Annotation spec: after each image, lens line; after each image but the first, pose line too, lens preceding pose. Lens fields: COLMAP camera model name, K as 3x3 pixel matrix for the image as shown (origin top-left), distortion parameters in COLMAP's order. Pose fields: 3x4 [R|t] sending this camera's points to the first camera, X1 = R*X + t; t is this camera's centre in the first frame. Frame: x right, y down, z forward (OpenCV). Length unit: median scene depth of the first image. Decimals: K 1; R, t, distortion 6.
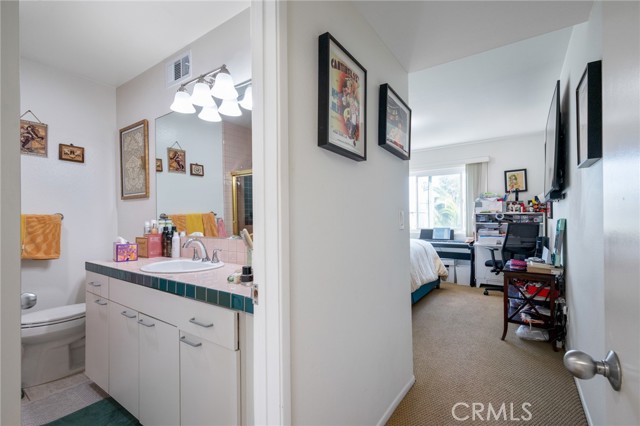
lens RADIAL K [[290.2, 0, 319.9], [0, 290.2, 218.2], [0, 0, 1]] dist [-0.000896, -0.000054]
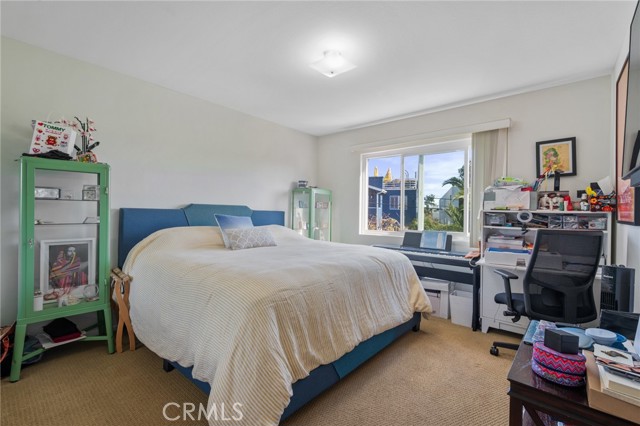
lens RADIAL K [[286.0, 0, 320.0], [0, 286.0, 213.0], [0, 0, 1]] dist [0.002344, 0.000265]
pose [[0.995347, 0.022459, -0.093696, 0.253906], [-0.022111, 0.999744, 0.004746, -0.007448], [0.093779, -0.002652, 0.995589, 0.372278]]
